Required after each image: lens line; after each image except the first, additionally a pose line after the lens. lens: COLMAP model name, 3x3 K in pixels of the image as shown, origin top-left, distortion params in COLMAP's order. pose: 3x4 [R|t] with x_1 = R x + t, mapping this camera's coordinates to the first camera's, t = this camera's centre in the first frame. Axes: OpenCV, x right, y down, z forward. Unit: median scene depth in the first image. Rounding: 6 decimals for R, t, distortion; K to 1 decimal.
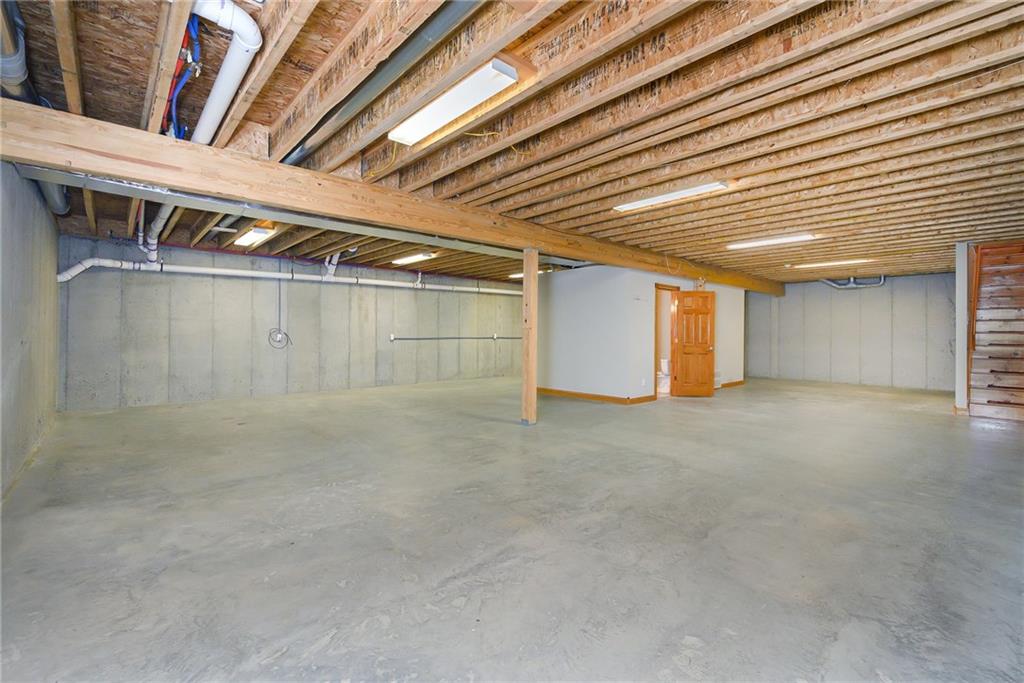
lens RADIAL K [[441.1, 0, 515.4], [0, 441.1, 343.2], [0, 0, 1]] dist [0.002292, 0.000184]
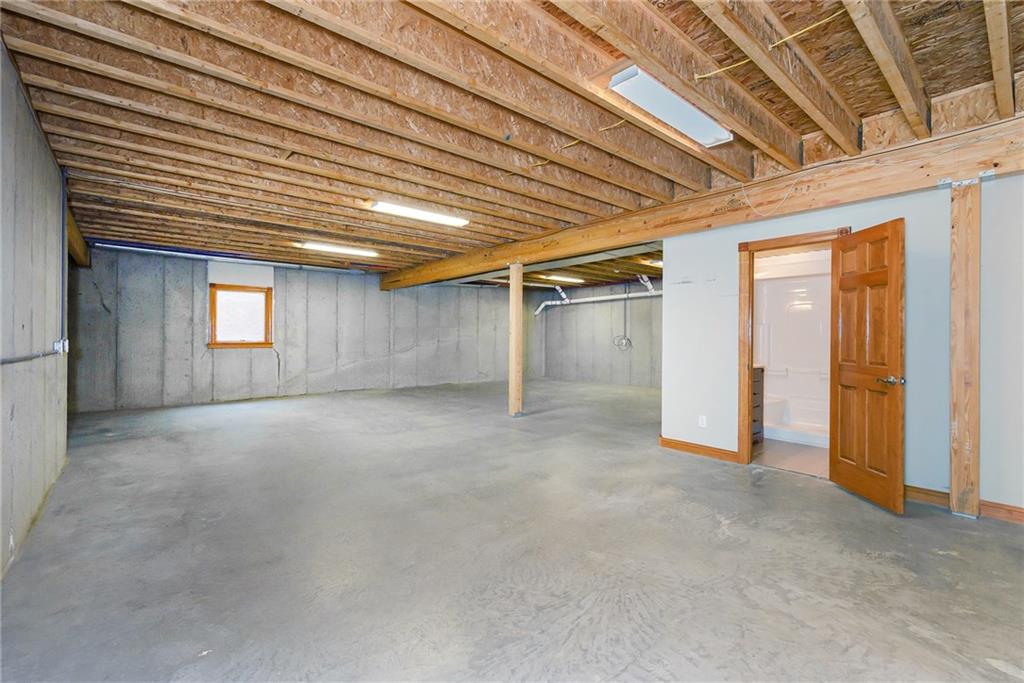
lens RADIAL K [[441.1, 0, 515.4], [0, 441.1, 343.2], [0, 0, 1]] dist [0.002292, 0.000184]
pose [[-0.032609, 0.008103, -0.999435, 0.897800], [-0.031564, 0.999460, 0.009133, -0.013324], [0.998970, 0.031844, -0.032335, 0.788002]]
